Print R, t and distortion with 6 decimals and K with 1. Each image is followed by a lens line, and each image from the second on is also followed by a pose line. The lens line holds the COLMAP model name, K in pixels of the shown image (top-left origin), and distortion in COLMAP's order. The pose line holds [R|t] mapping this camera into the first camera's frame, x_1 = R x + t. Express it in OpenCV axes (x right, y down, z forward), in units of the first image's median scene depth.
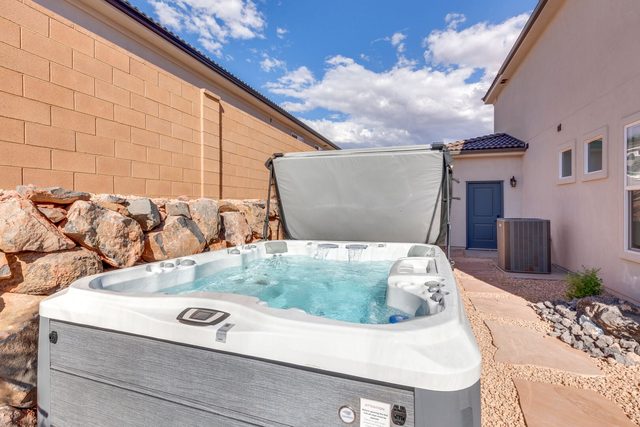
lens RADIAL K [[306.4, 0, 317.2], [0, 306.4, 204.6], [0, 0, 1]] dist [0.018798, -0.000096]
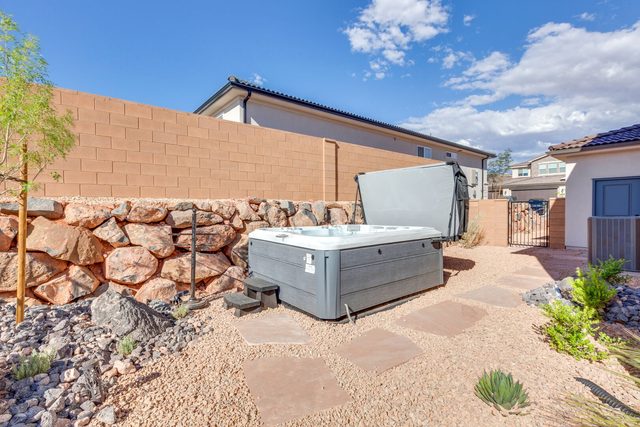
lens RADIAL K [[295.5, 0, 320.9], [0, 295.5, 211.5], [0, 0, 1]] dist [0.001251, 0.000594]
pose [[0.848927, 0.001010, -0.528509, 0.745232], [0.005612, 0.999925, 0.010925, 0.032411], [0.528481, -0.012240, 0.848857, -0.654495]]
